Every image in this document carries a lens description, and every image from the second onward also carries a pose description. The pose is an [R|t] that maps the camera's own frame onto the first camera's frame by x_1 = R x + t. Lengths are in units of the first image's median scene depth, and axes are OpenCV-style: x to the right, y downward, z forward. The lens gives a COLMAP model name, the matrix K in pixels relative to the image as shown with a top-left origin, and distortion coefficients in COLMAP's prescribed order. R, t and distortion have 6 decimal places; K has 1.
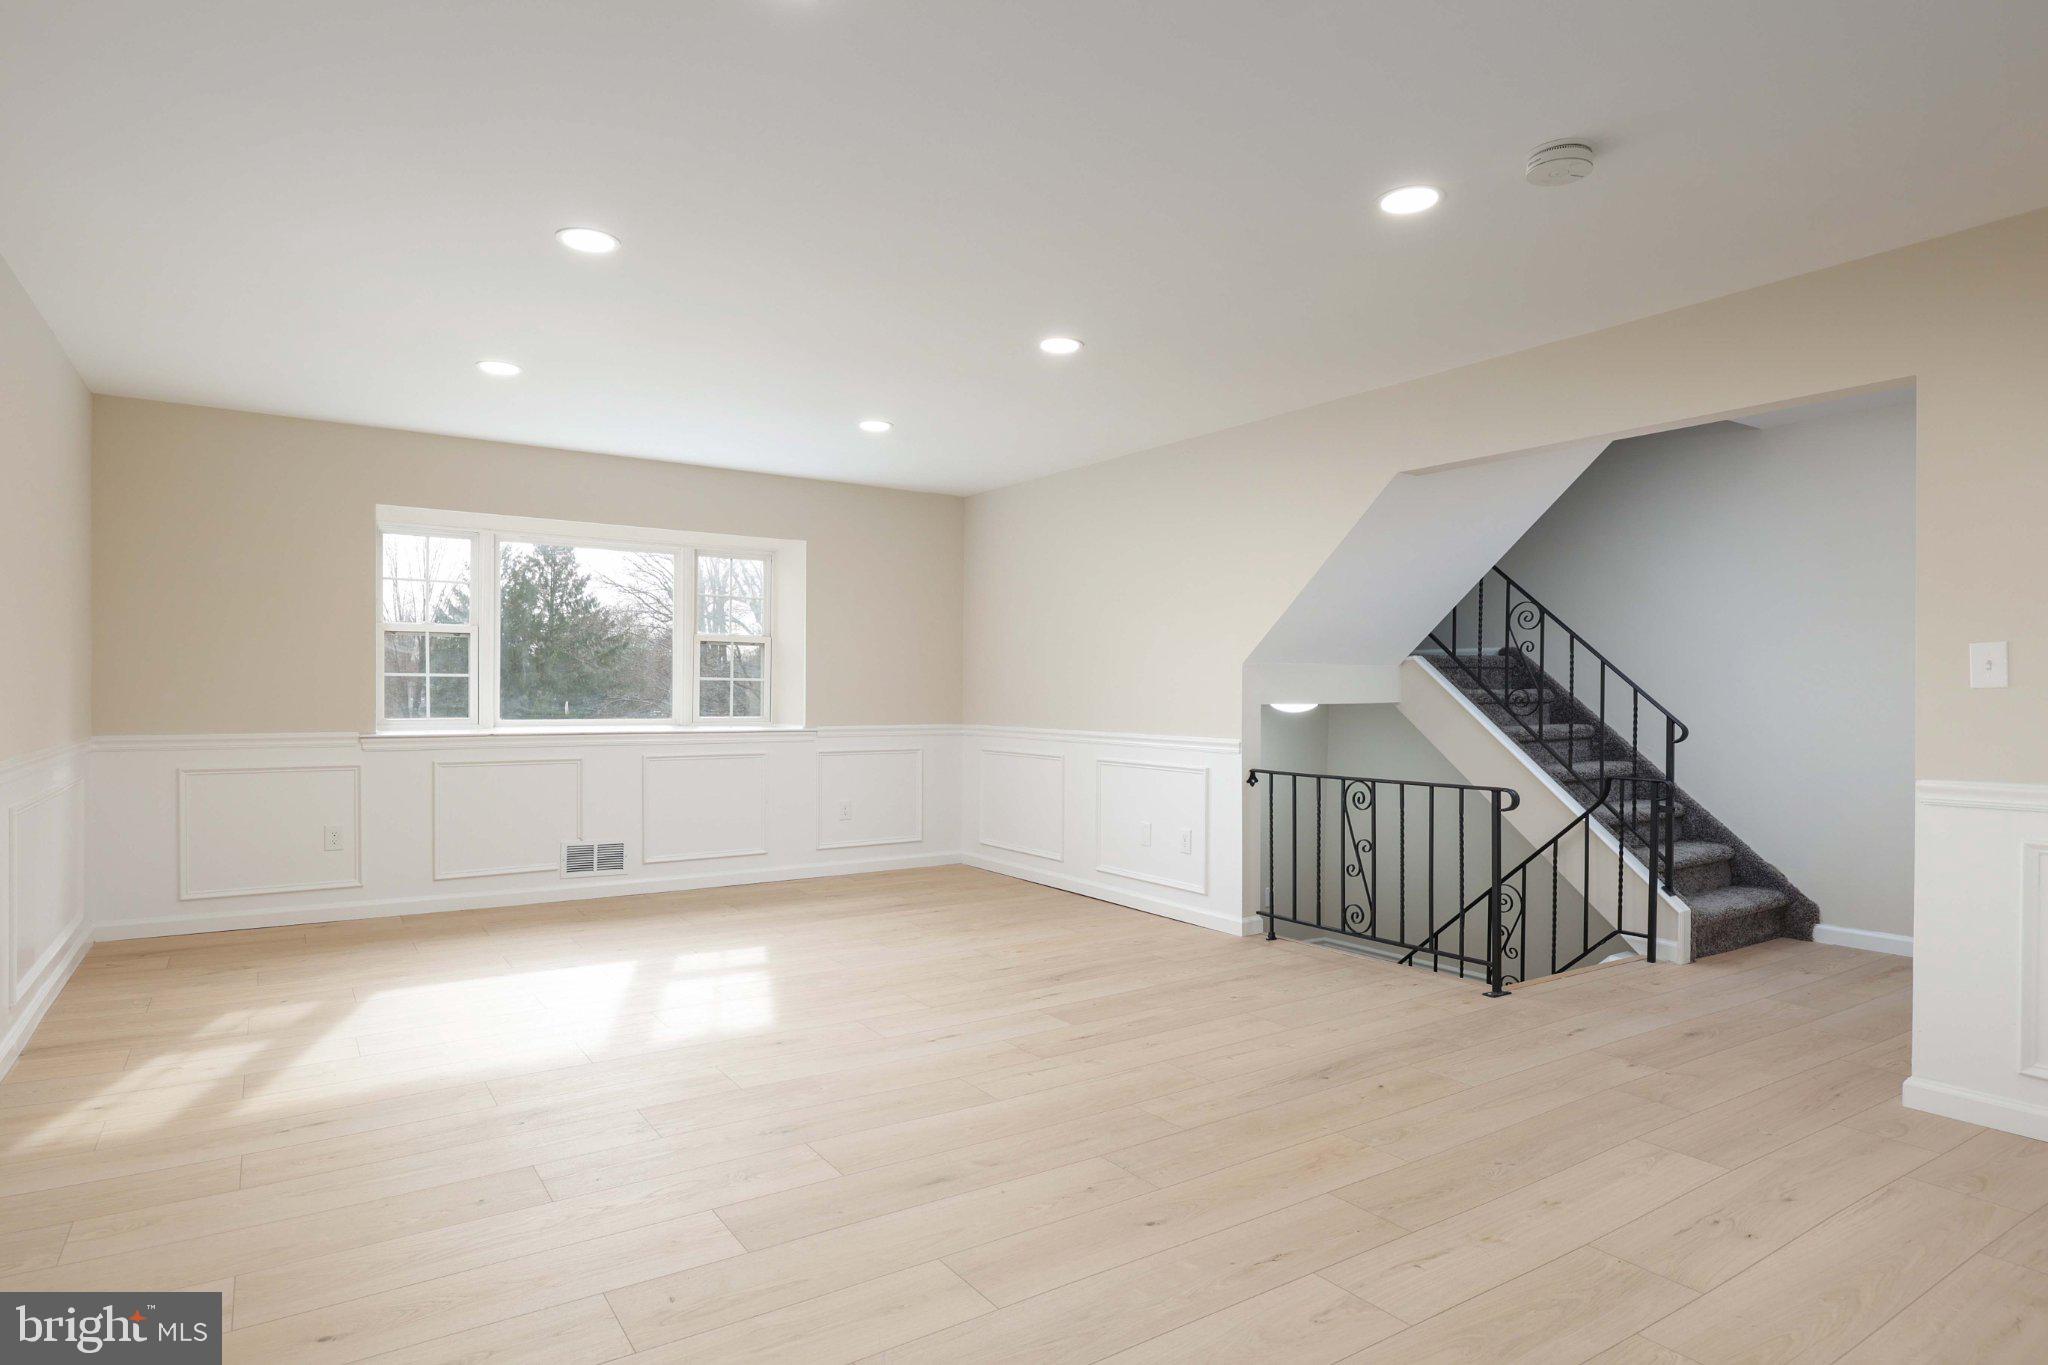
lens RADIAL K [[1124.2, 0, 1074.2], [0, 1124.2, 703.3], [0, 0, 1]] dist [0.007013, -0.002283]
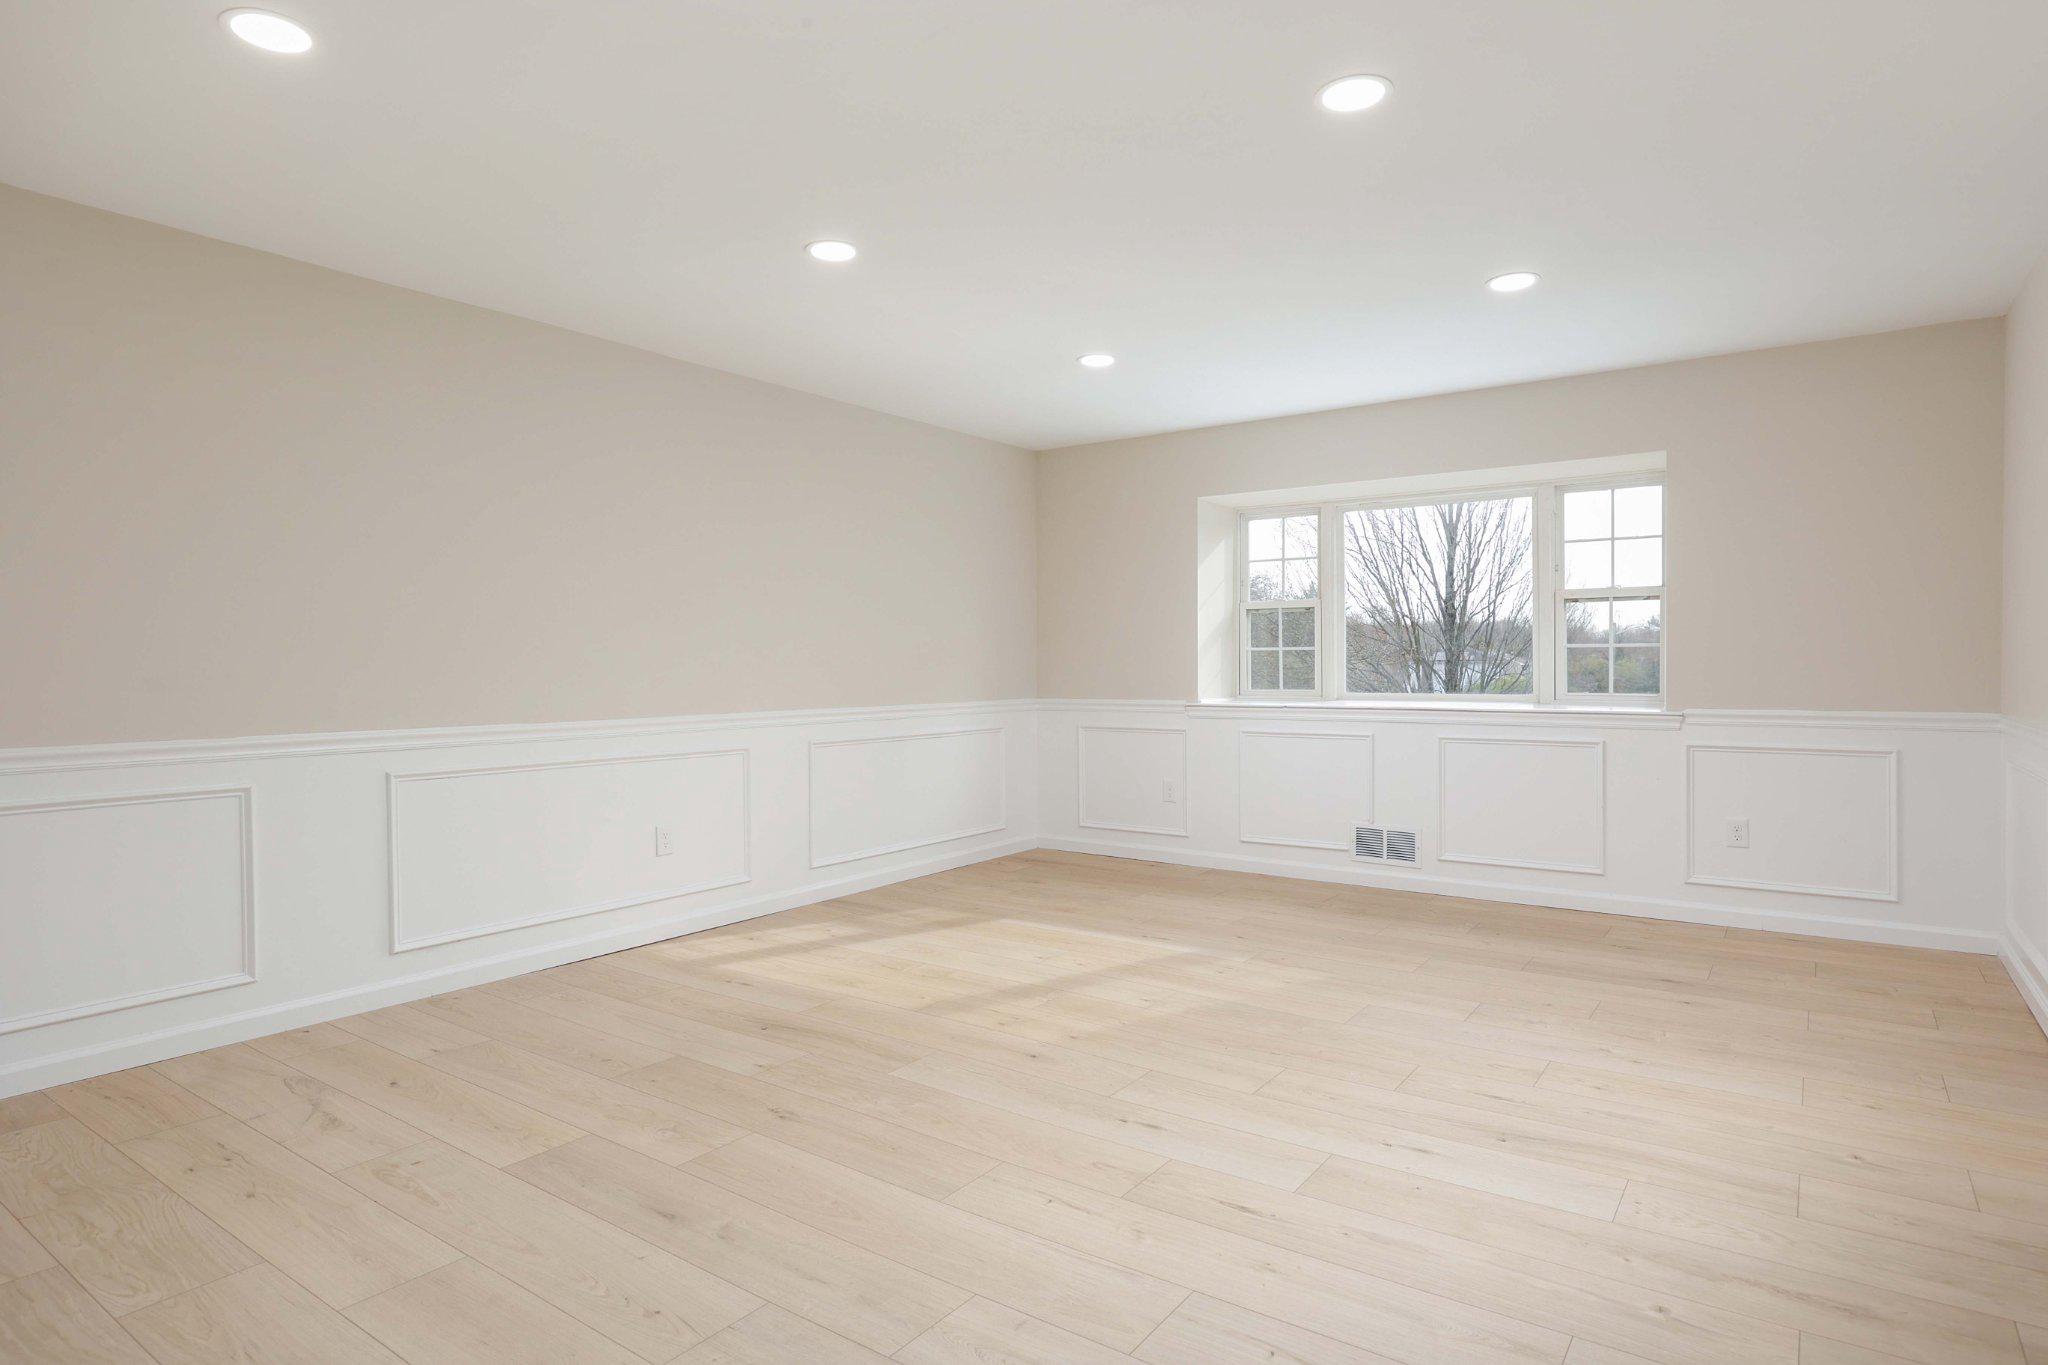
lens RADIAL K [[1124.2, 0, 1022.6], [0, 1124.2, 688.1], [0, 0, 1]] dist [0.007013, -0.002283]
pose [[0.328110, 0.010160, -0.944585, 0.384685], [-0.003409, 0.999948, 0.009571, 0.002471], [0.944633, 0.000079, 0.328128, 0.472043]]
